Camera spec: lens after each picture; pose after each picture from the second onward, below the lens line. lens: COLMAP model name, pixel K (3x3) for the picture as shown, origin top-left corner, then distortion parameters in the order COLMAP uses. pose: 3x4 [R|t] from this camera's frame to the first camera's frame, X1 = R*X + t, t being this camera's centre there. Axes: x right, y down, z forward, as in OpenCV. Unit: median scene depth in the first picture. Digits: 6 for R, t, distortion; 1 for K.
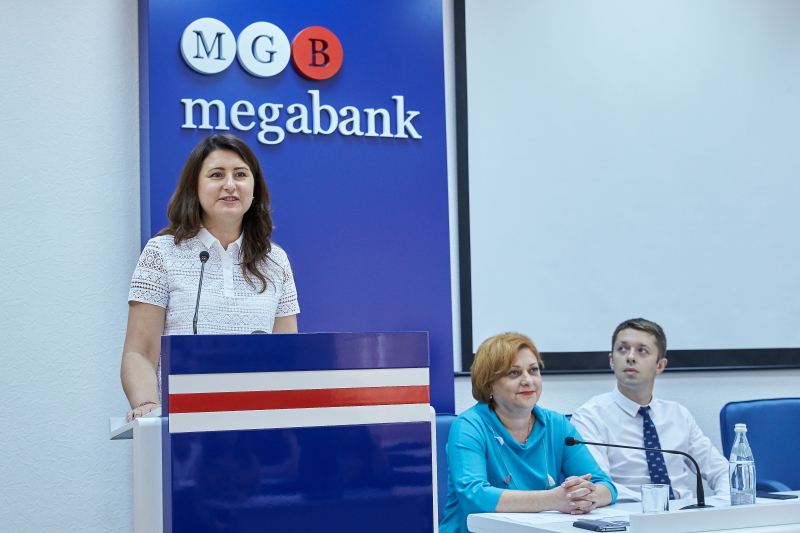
lens RADIAL K [[1412.9, 0, 371.0], [0, 1412.9, 254.7], [0, 0, 1]] dist [-0.023099, 0.000000]
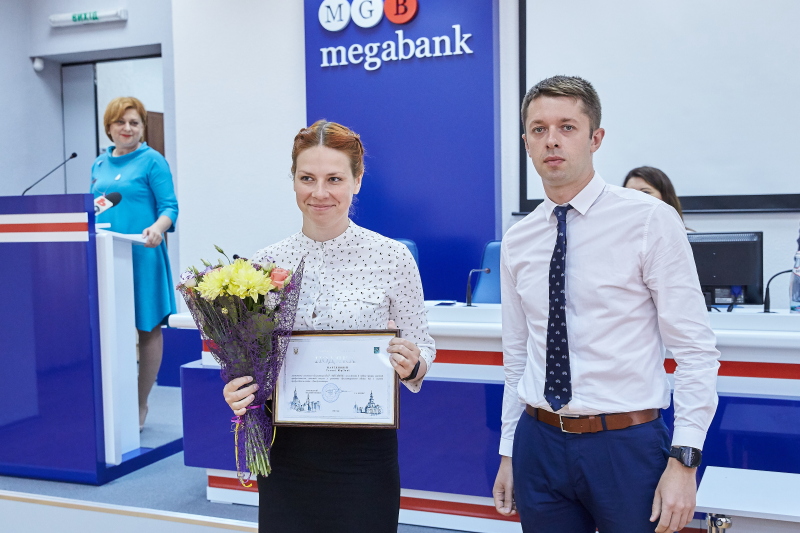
lens RADIAL K [[952.1, 0, 376.4], [0, 952.1, 261.5], [0, 0, 1]] dist [0.006143, 0.000000]
pose [[0.680349, 0.045699, -0.731462, 0.729210], [0.058990, 0.991401, 0.116807, 0.011348], [0.730510, -0.122618, 0.671803, 0.250887]]
